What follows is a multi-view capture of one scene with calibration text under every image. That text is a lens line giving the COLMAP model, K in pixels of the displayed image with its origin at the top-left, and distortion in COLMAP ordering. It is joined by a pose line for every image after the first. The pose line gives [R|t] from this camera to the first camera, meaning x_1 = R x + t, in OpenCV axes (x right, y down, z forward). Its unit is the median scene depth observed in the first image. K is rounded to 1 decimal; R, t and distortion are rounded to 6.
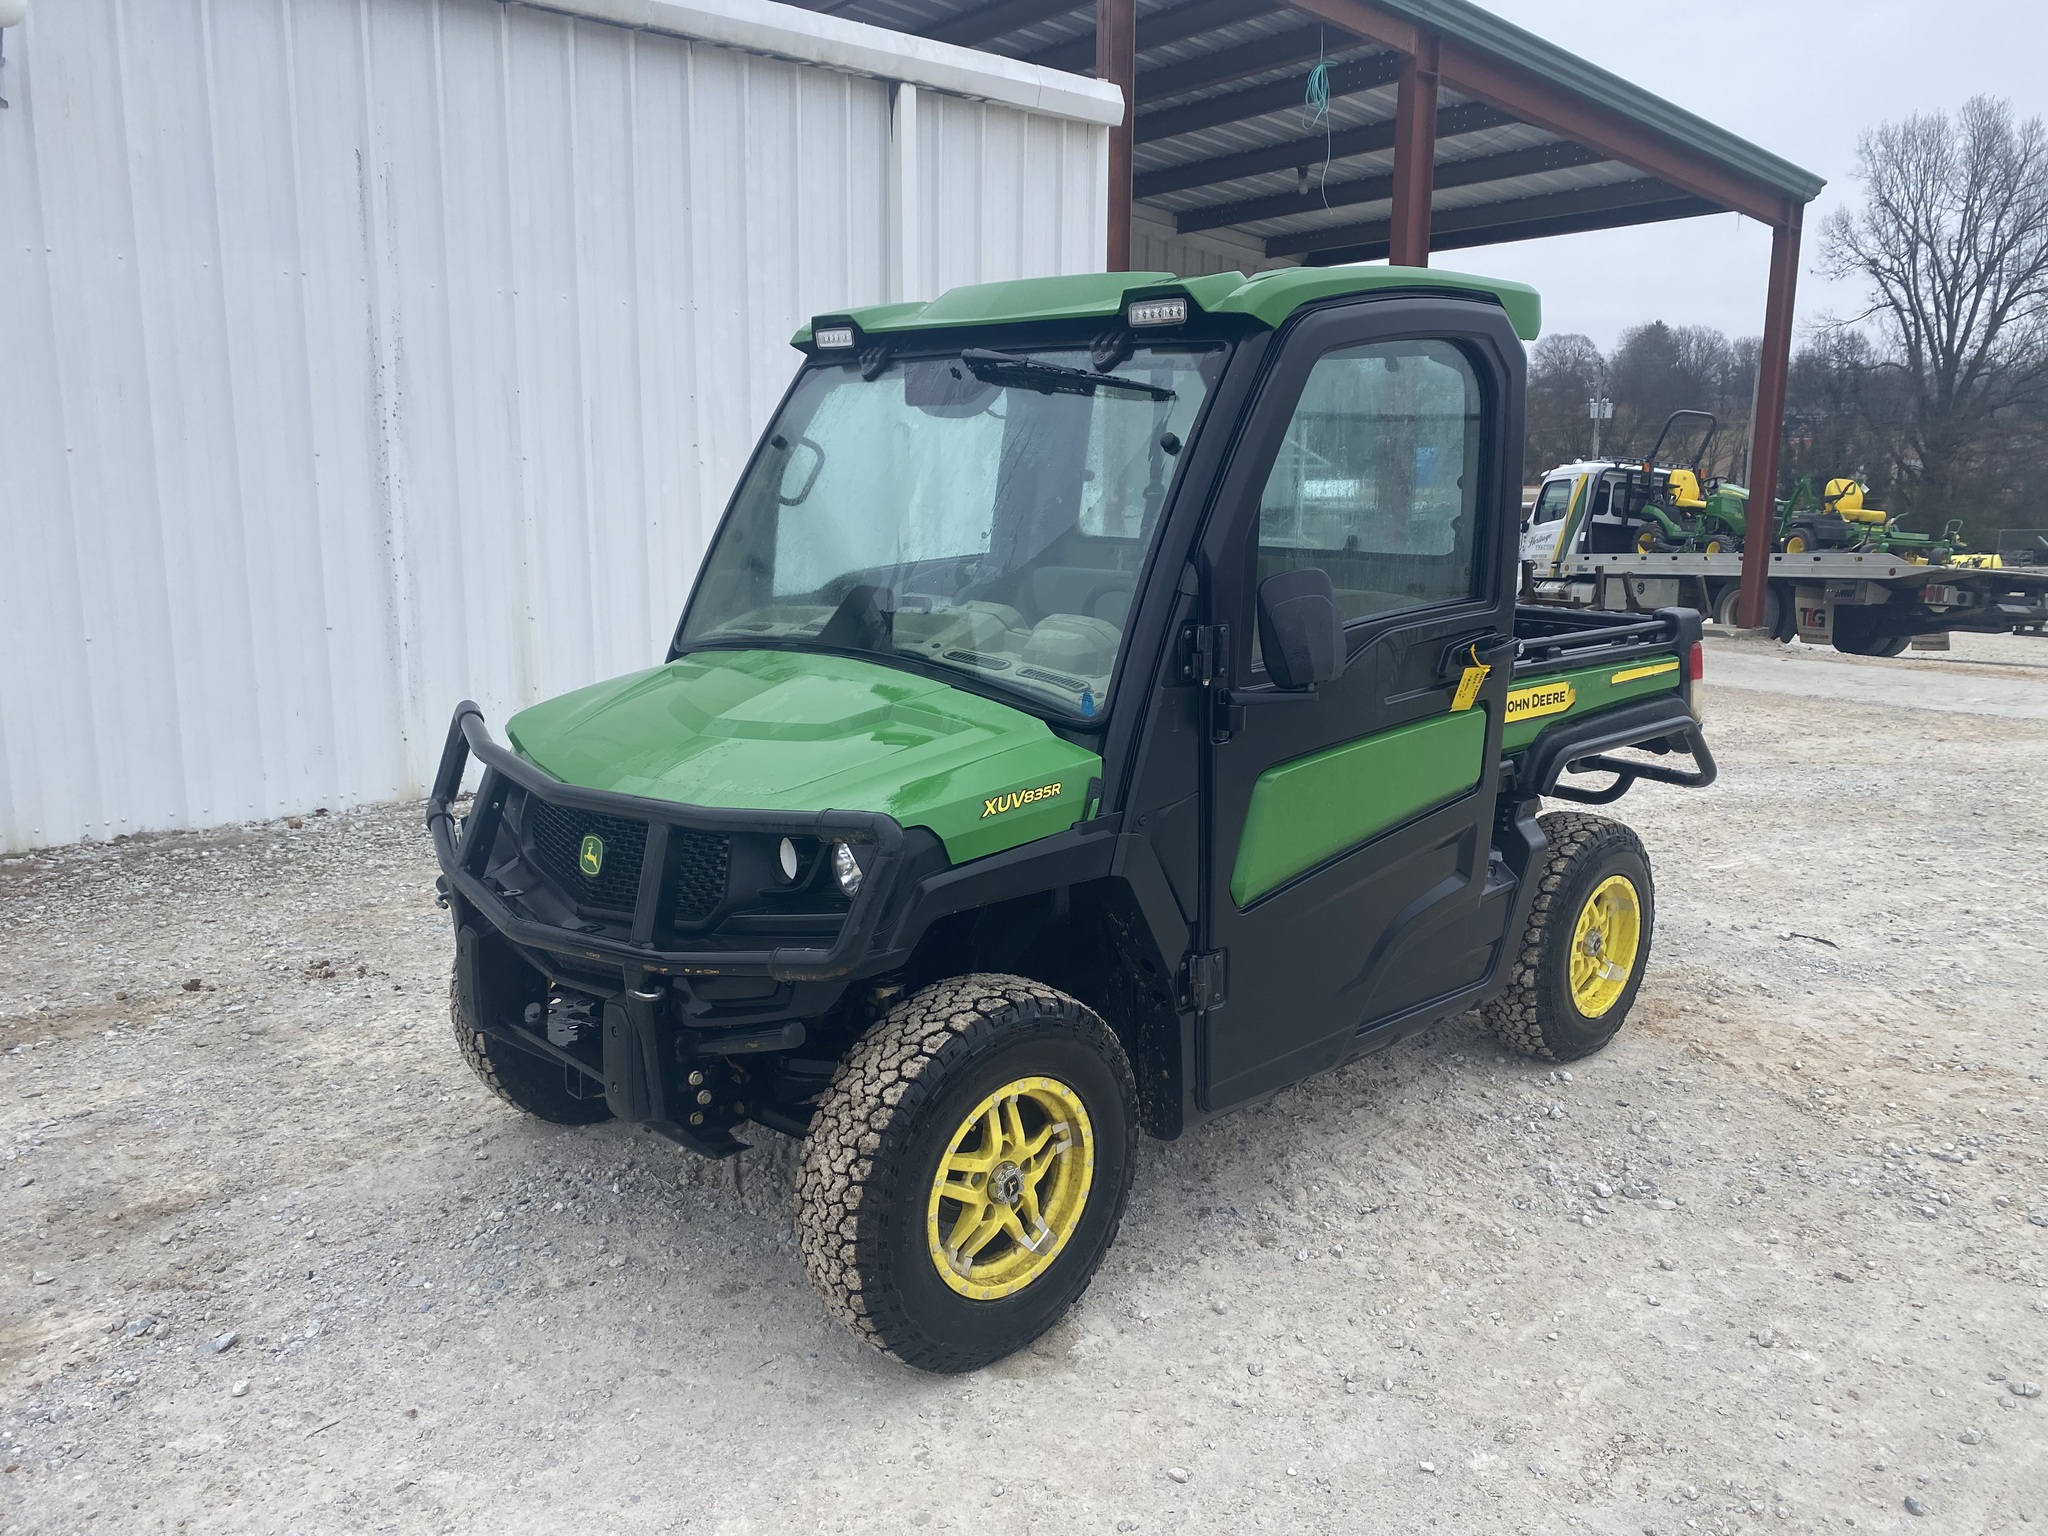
lens RADIAL K [[1567.0, 0, 1048.2], [0, 1567.0, 751.2], [0, 0, 1]] dist [0.001373, -0.006056]
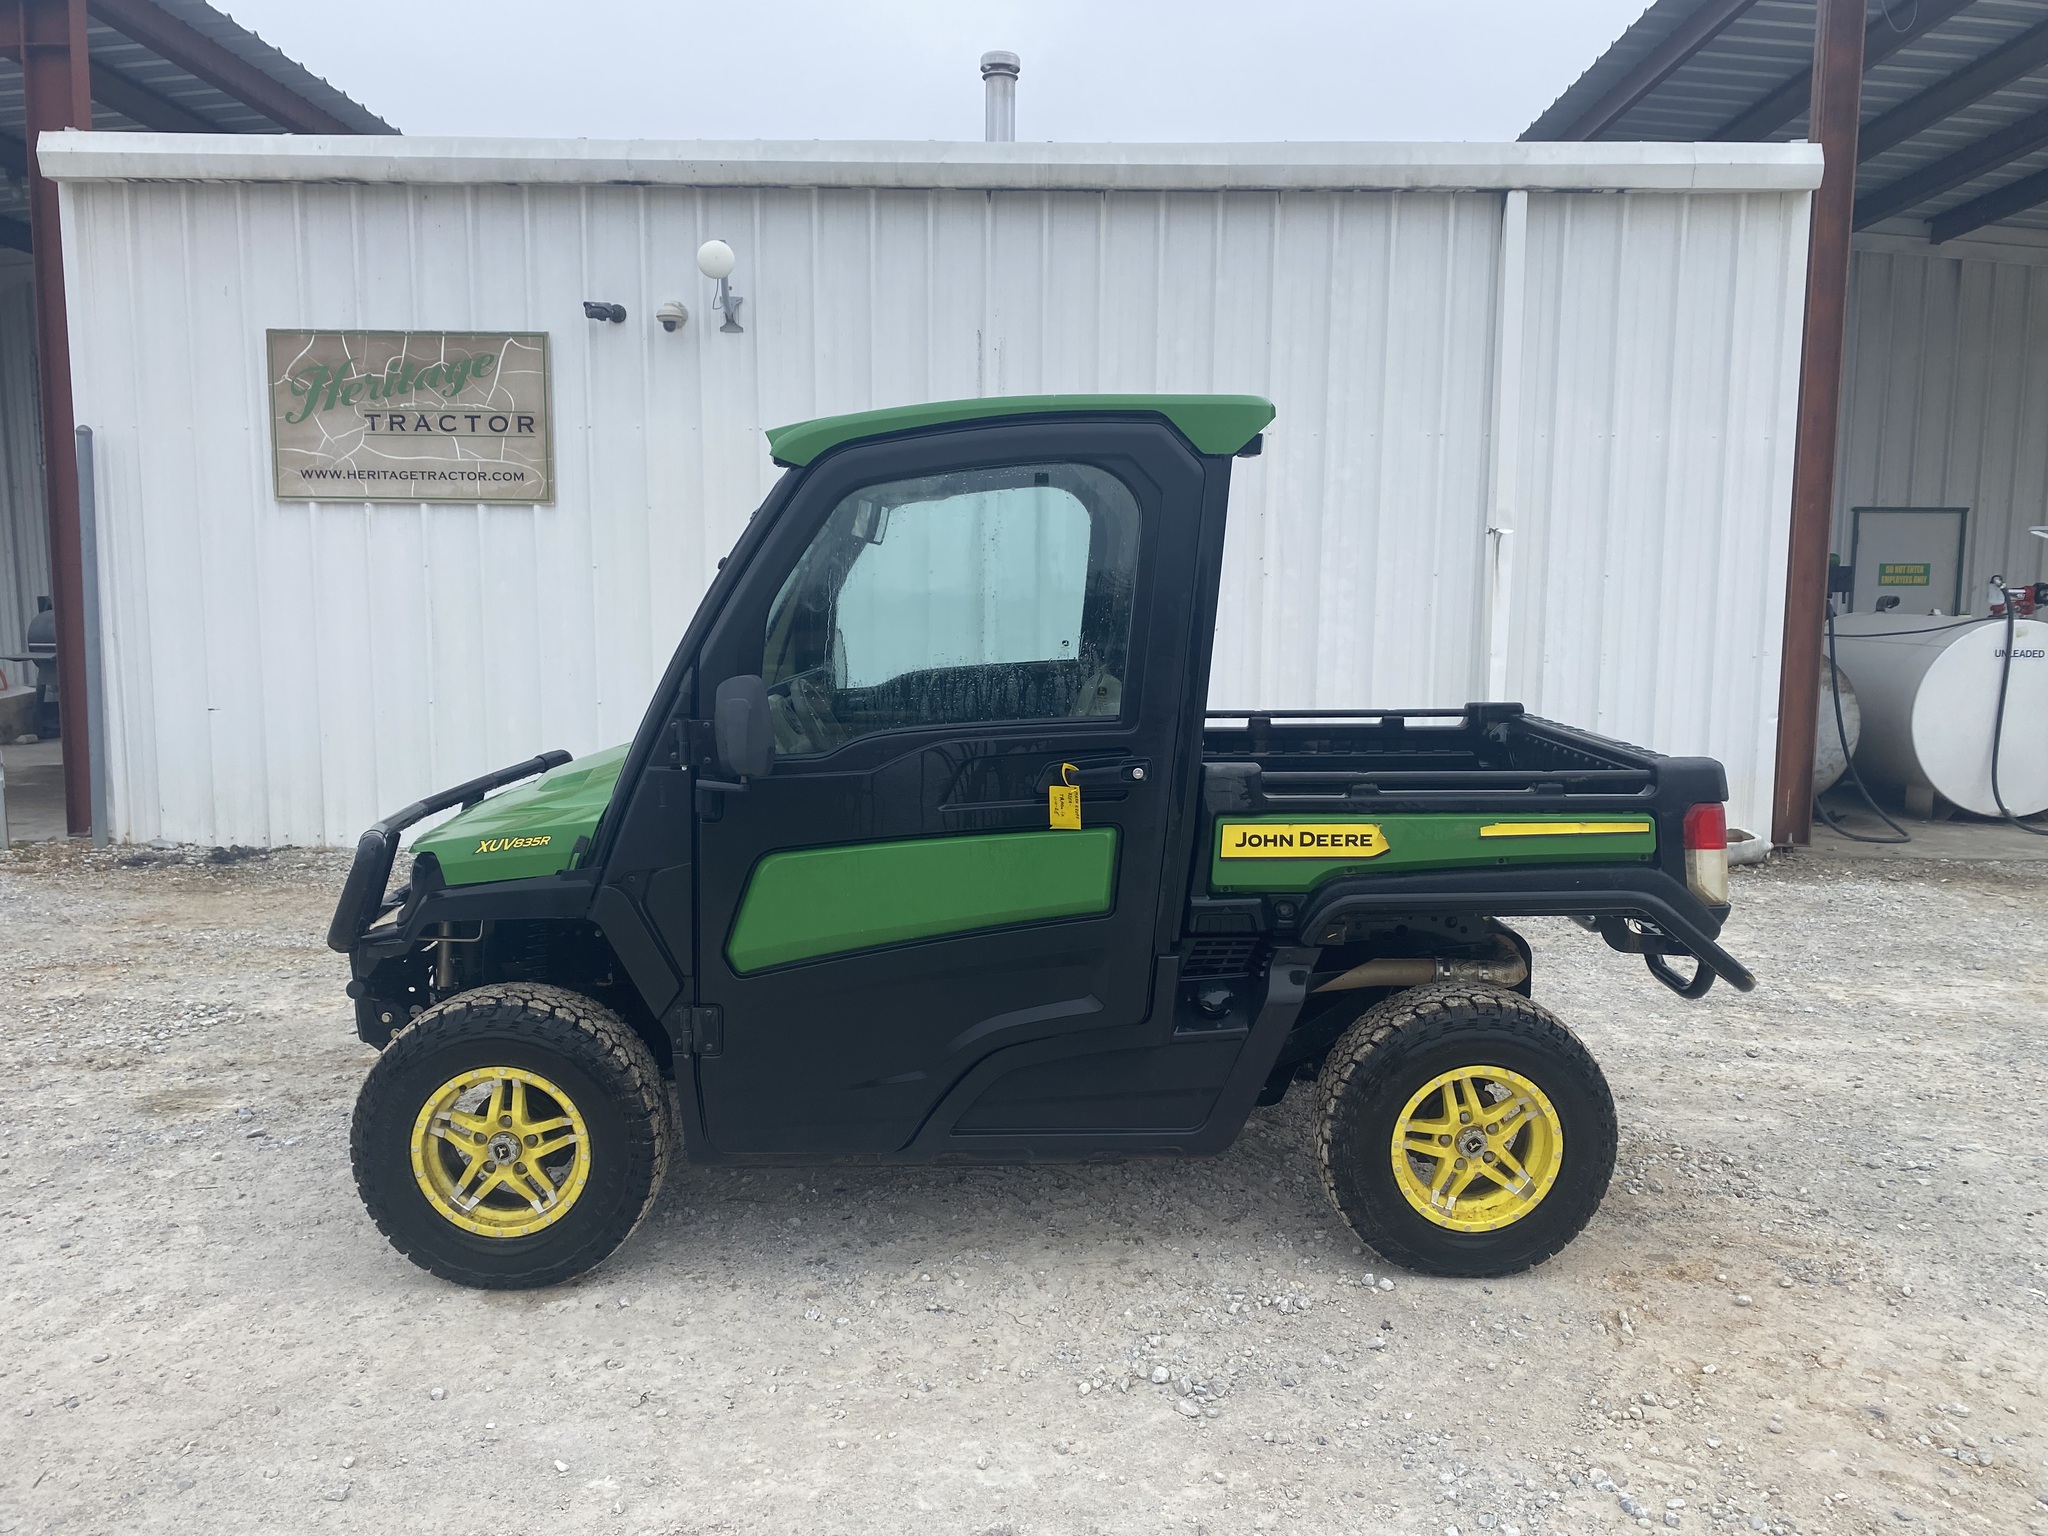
lens RADIAL K [[1555.2, 0, 1030.6], [0, 1555.2, 752.7], [0, 0, 1]] dist [0.009008, -0.010872]
pose [[0.744507, 0.071893, -0.663732, 0.971604], [-0.114256, 0.993238, -0.020576, -0.056226], [0.657765, 0.091154, 0.747687, 0.272940]]
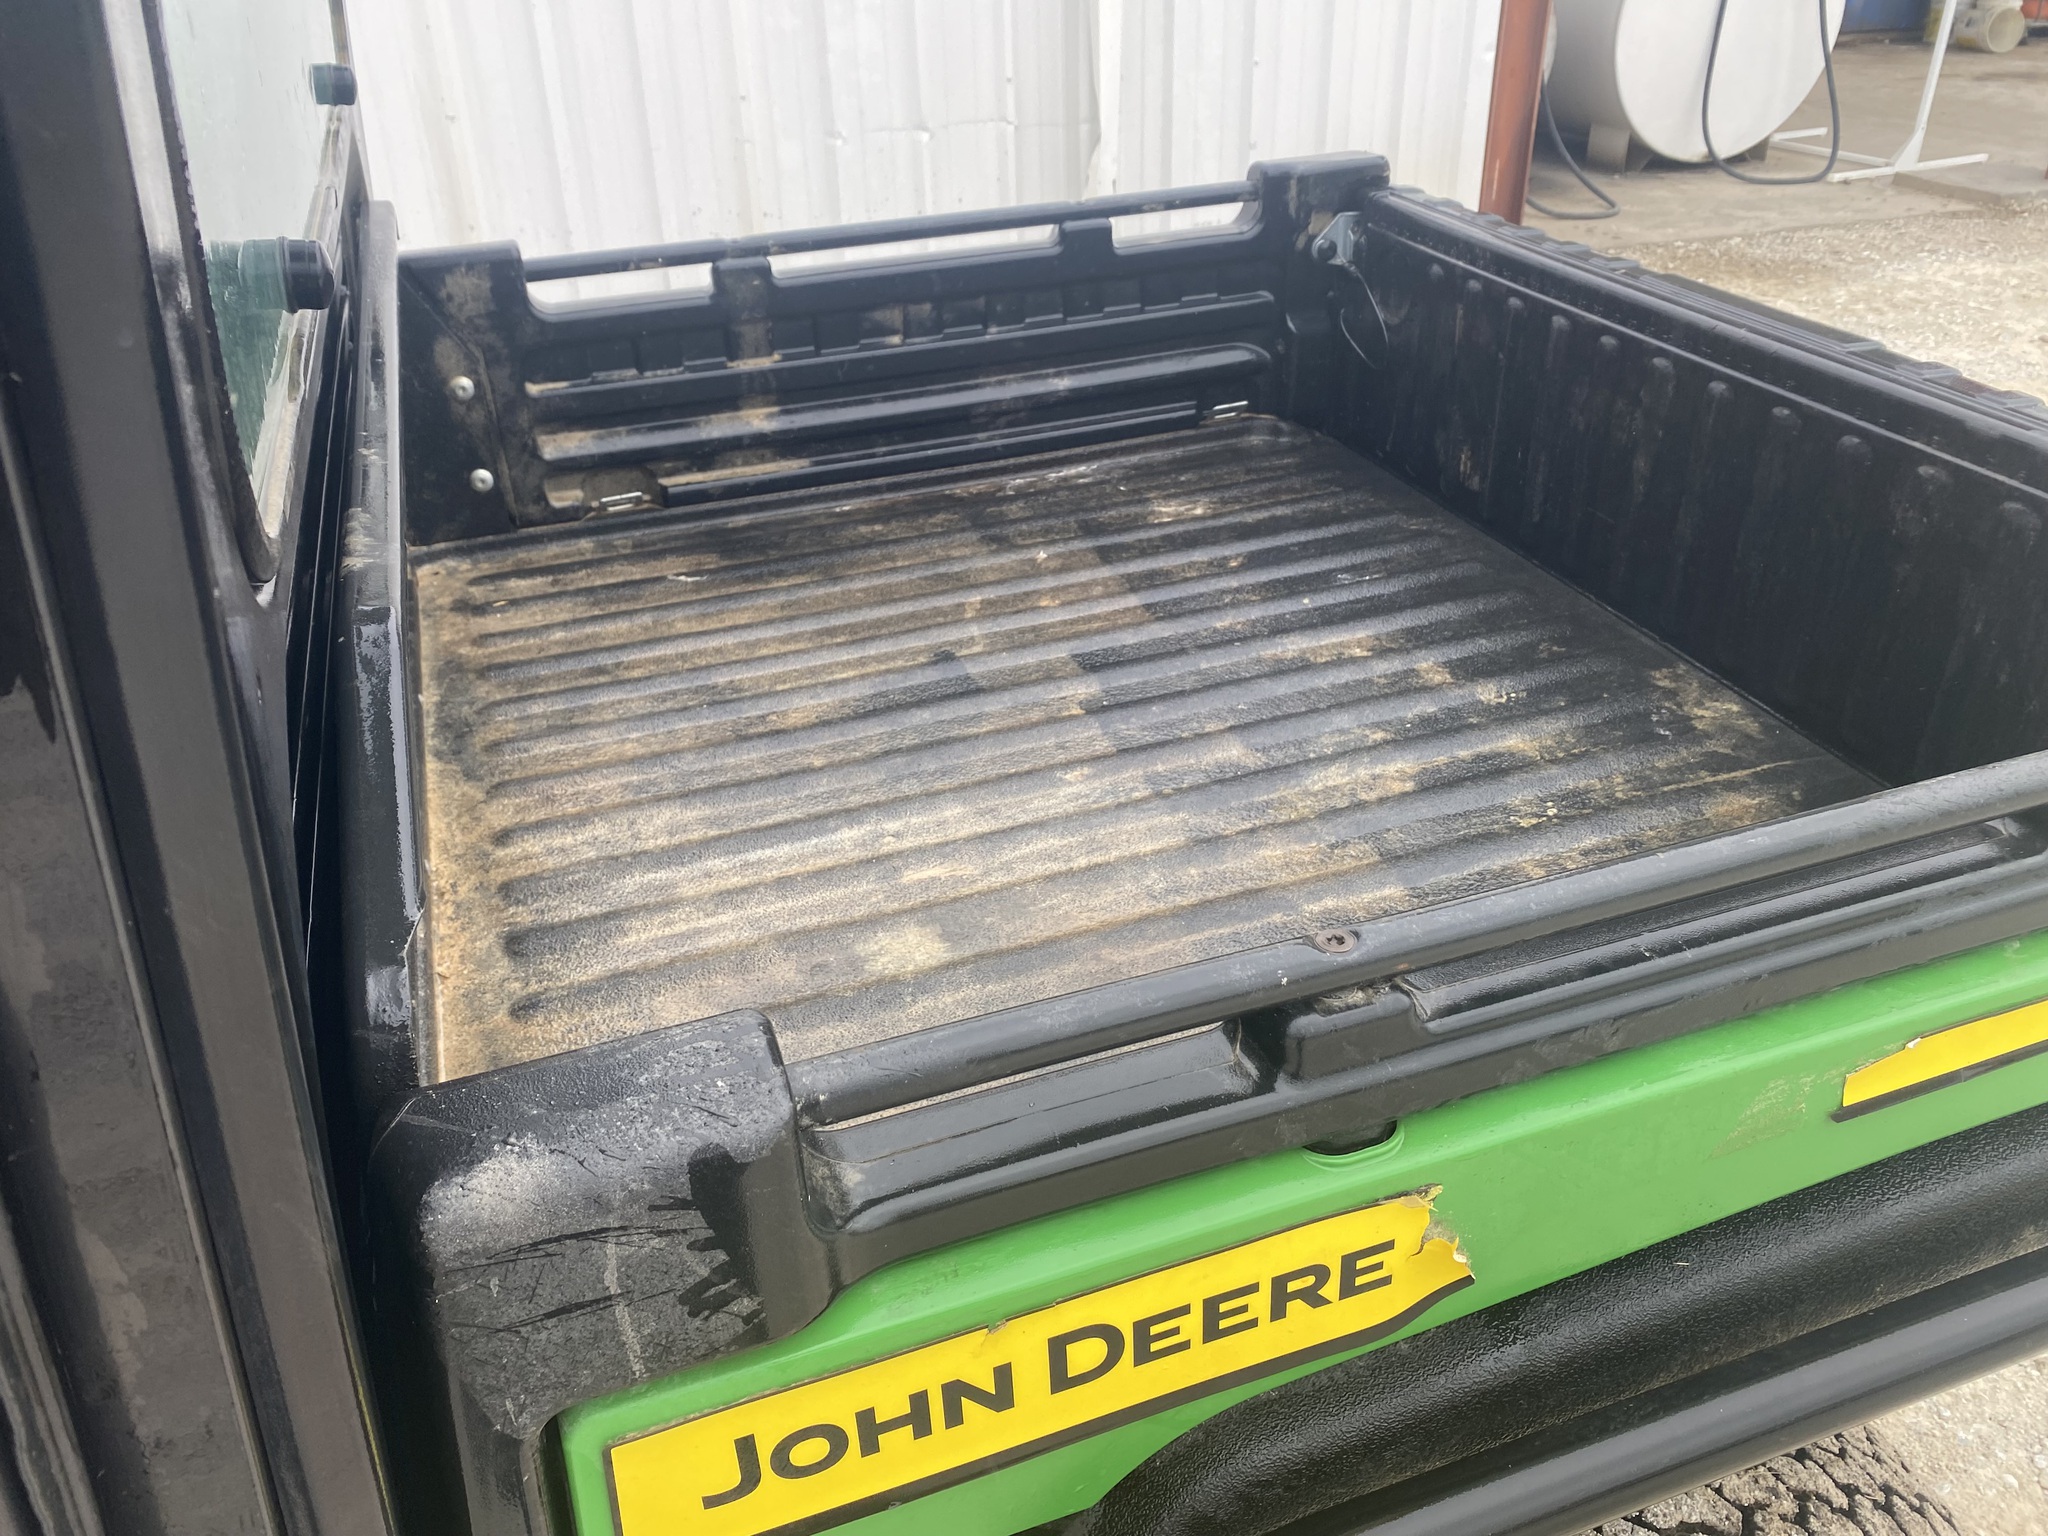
lens RADIAL K [[1555.2, 0, 1030.6], [0, 1555.2, 752.7], [0, 0, 1]] dist [0.009008, -0.010872]
pose [[0.914977, 0.173668, -0.364221, 0.440340], [-0.034618, 0.933097, 0.357954, -0.188747], [0.402019, -0.314912, 0.859774, 1.083925]]
